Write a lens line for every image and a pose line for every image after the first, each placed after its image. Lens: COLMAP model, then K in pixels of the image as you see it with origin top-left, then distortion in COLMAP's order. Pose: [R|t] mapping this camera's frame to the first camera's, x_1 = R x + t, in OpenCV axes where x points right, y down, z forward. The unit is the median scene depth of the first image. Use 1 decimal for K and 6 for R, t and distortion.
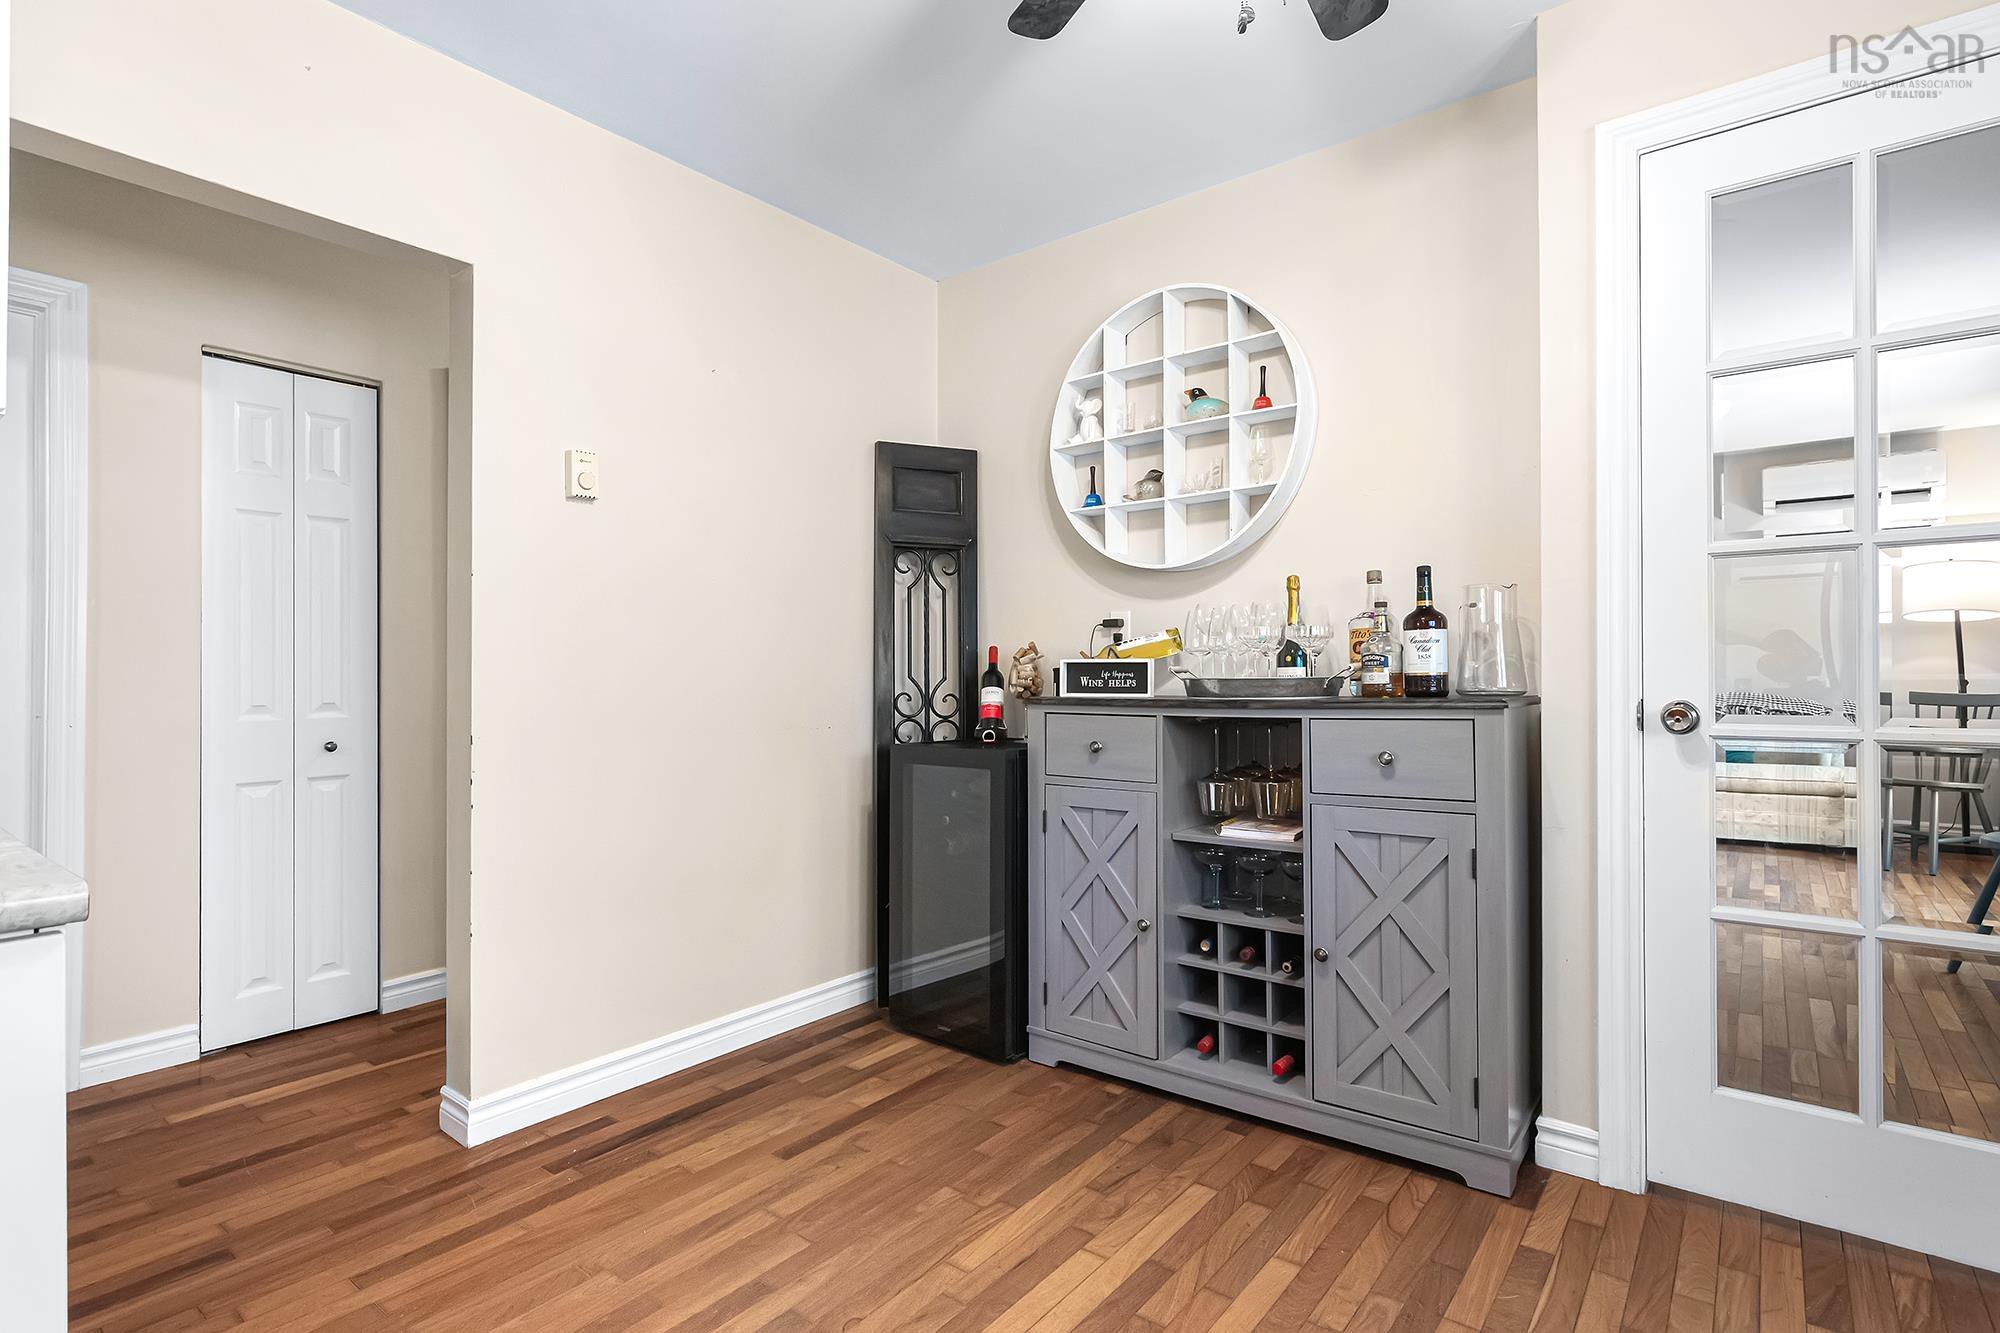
lens RADIAL K [[1013.5, 0, 1007.3], [0, 1013.5, 675.0], [0, 0, 1]] dist [0.000269, 0.000329]
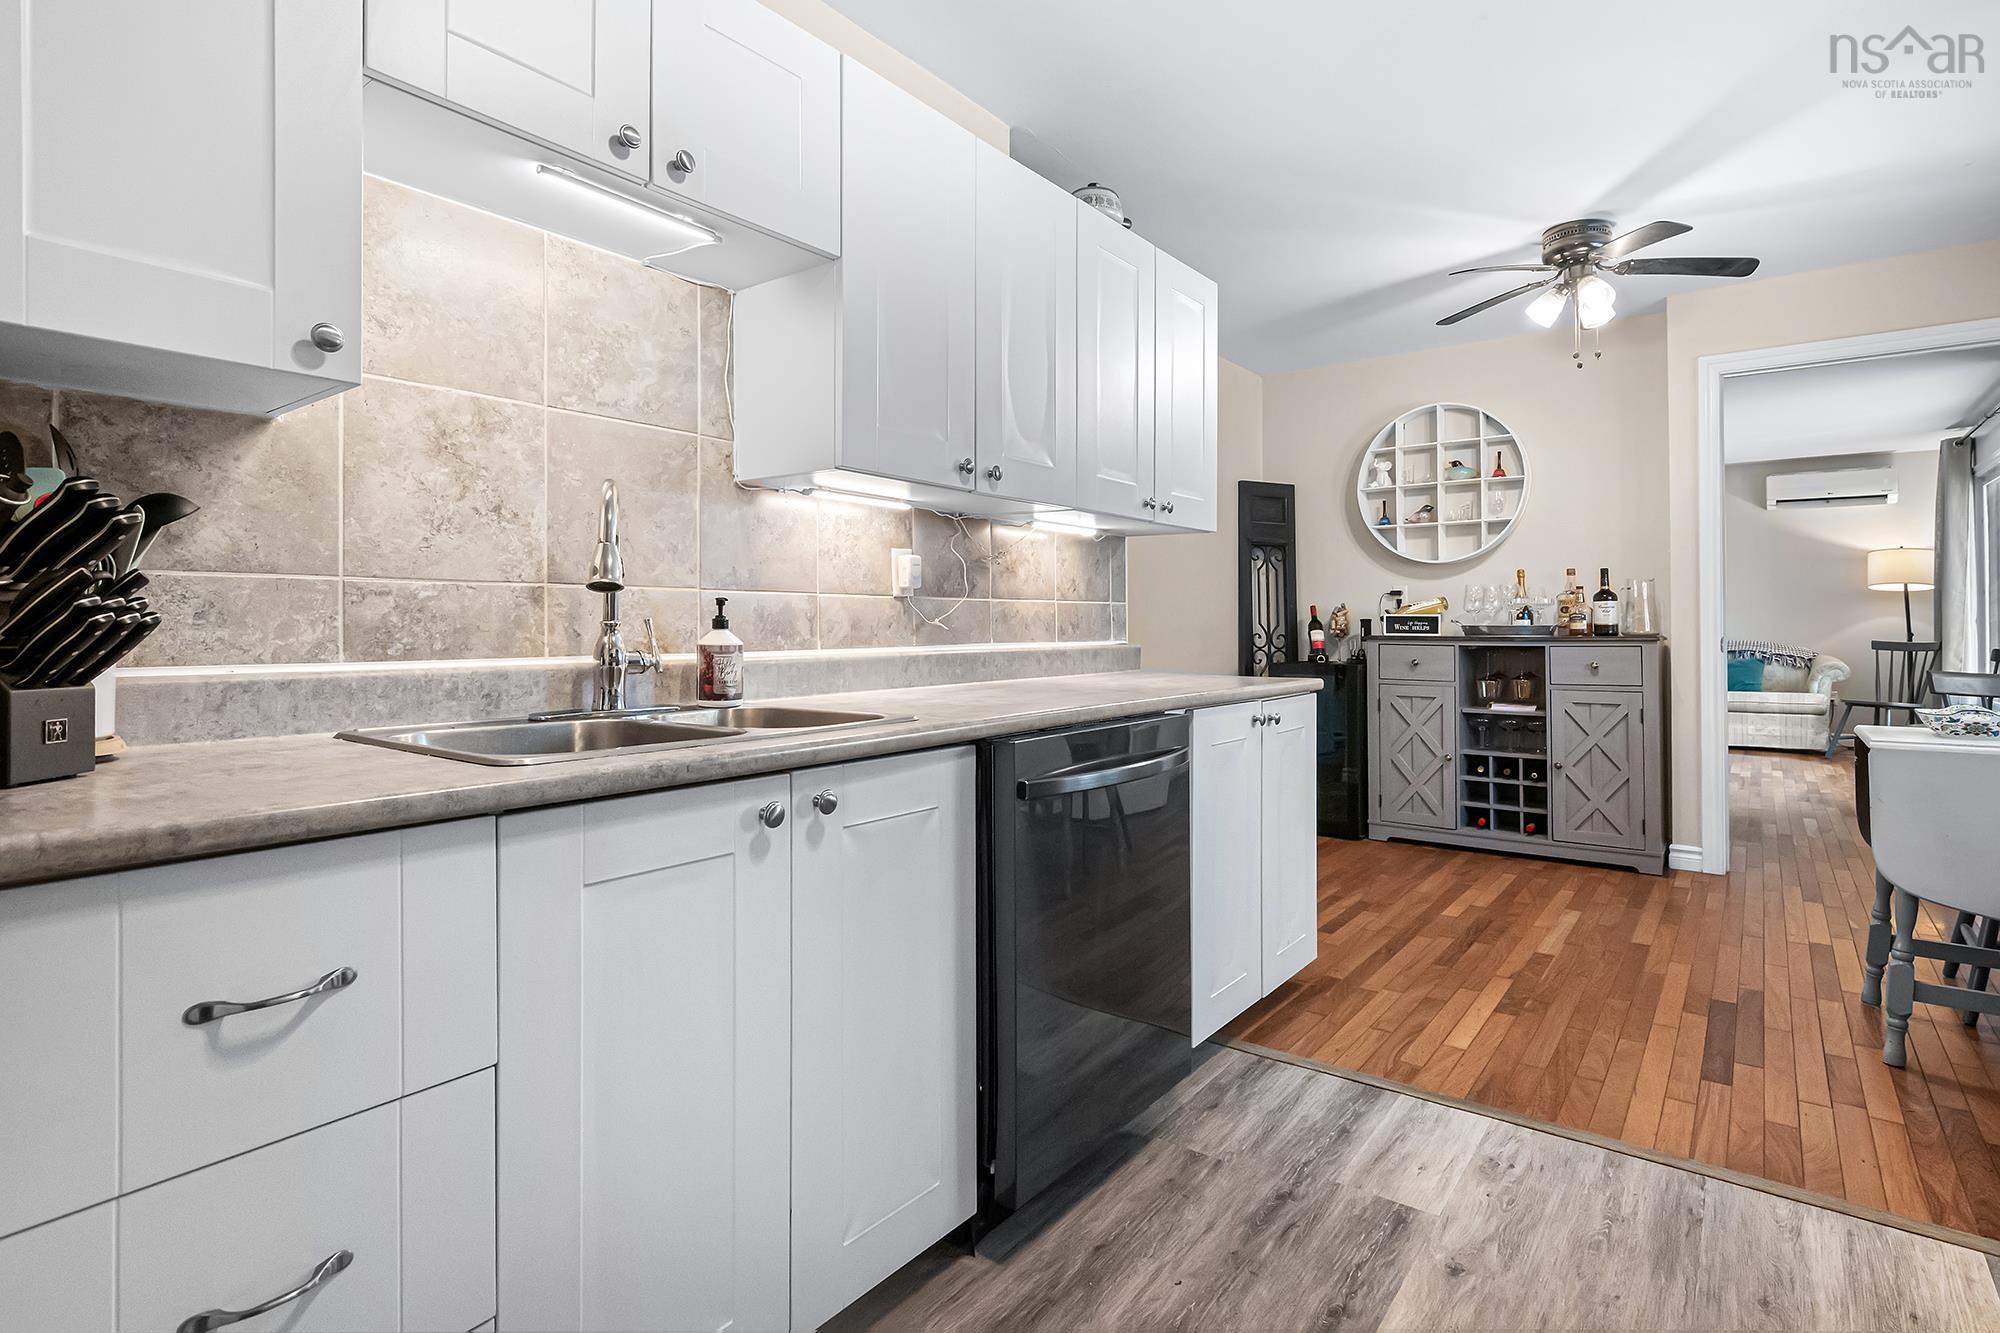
lens RADIAL K [[994.8, 0, 1034.0], [0, 994.8, 613.0], [0, 0, 1]] dist [-0.001145, 0.006012]
pose [[0.999870, 0.008299, 0.013838, -0.639837], [-0.008136, 0.999897, -0.011808, 0.008136], [-0.013934, 0.011694, 0.999835, -0.801148]]
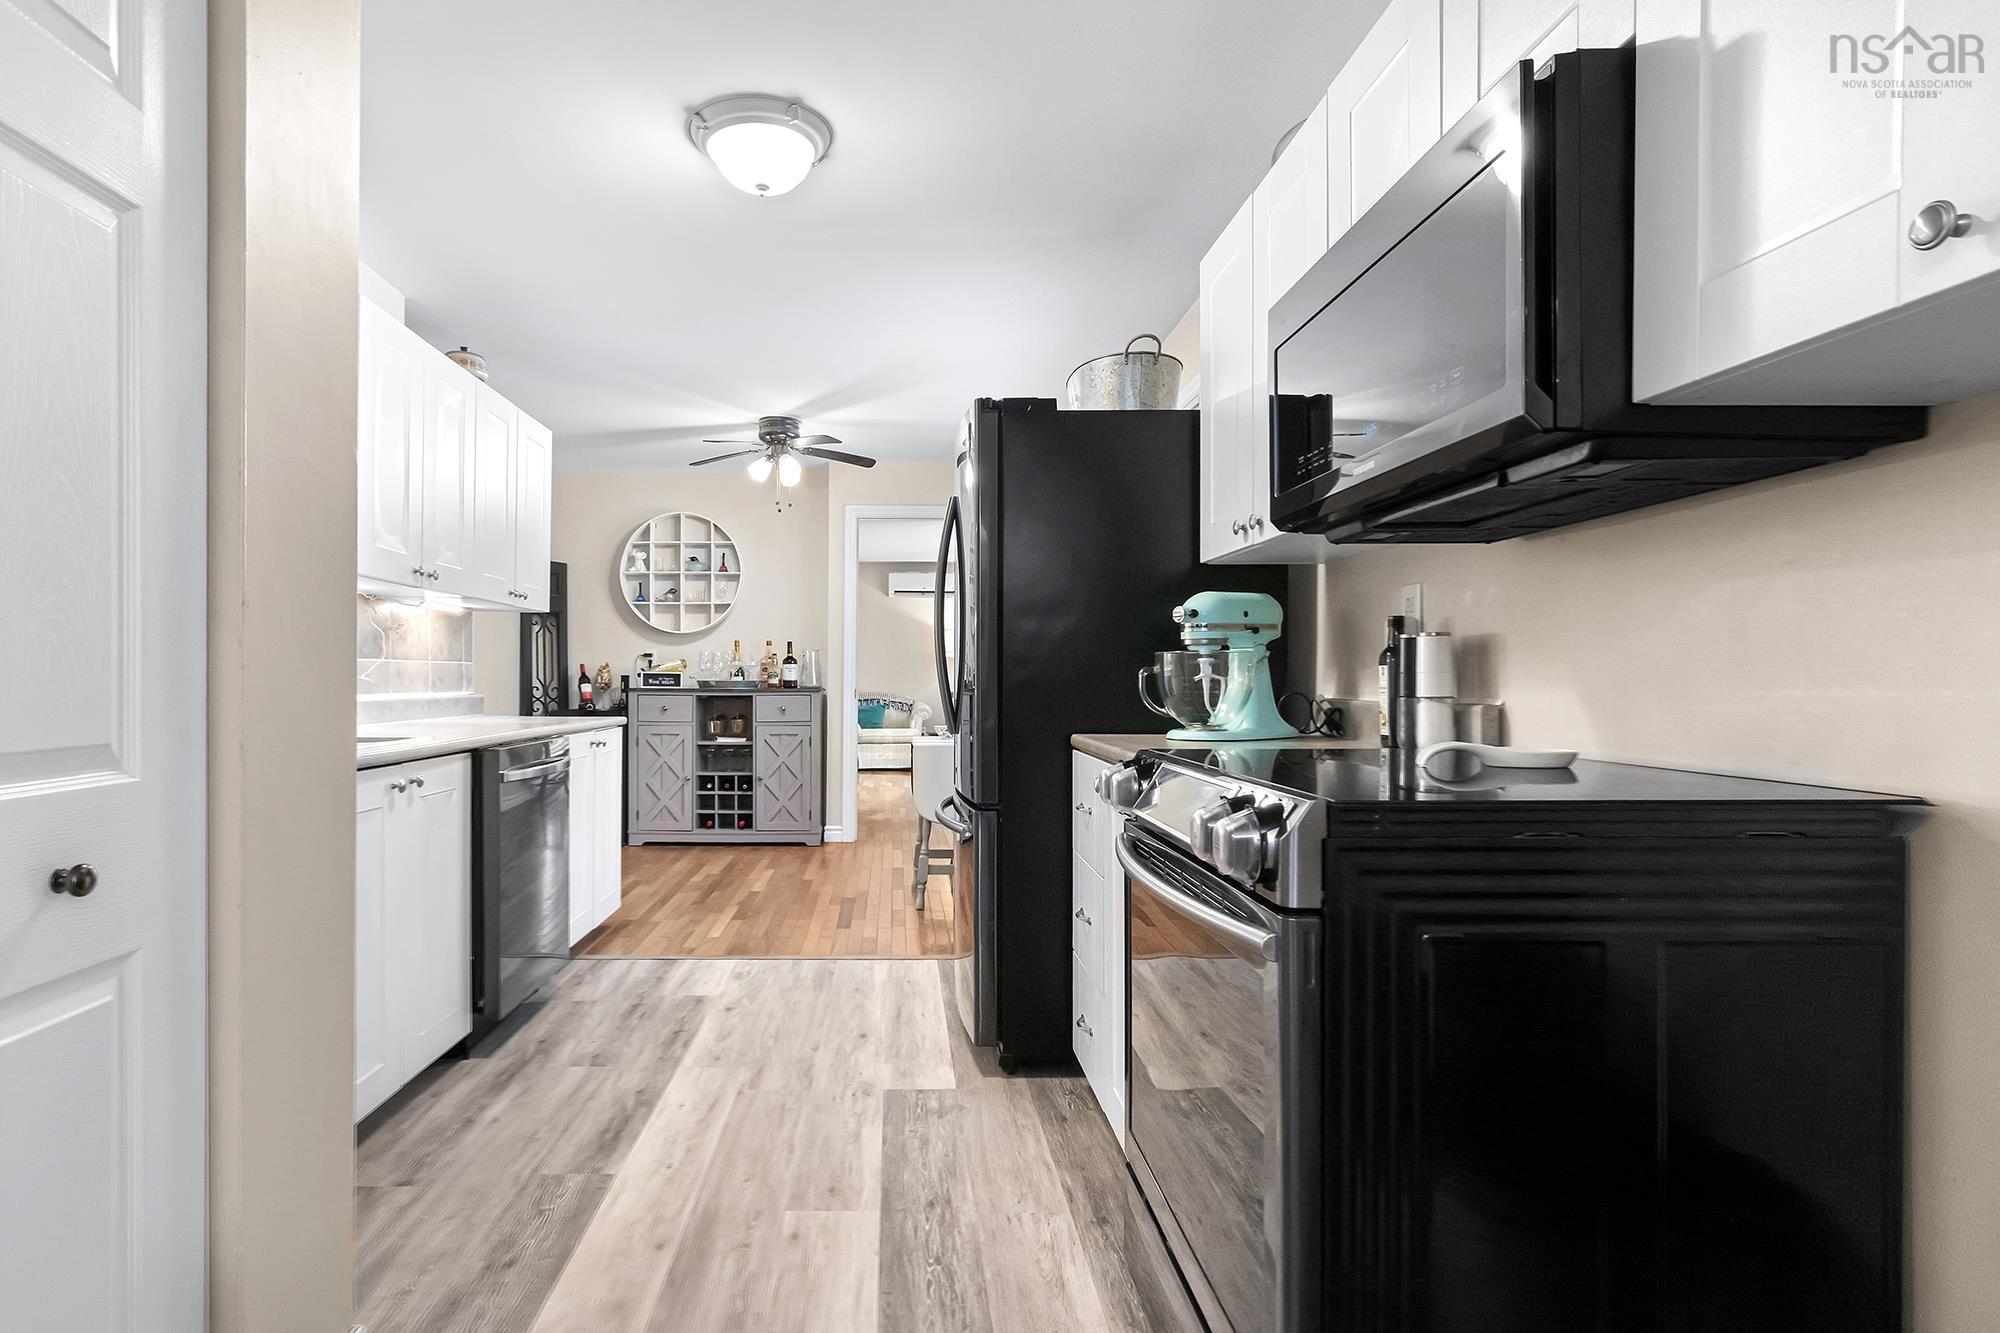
lens RADIAL K [[1040.6, 0, 881.4], [0, 1040.6, 616.0], [0, 0, 1]] dist [-0.001026, -0.000138]
pose [[0.806159, 0.048053, 0.589744, -0.995229], [-0.011079, 0.997748, -0.066153, 0.009152], [-0.591595, 0.046796, 0.804876, -1.348068]]
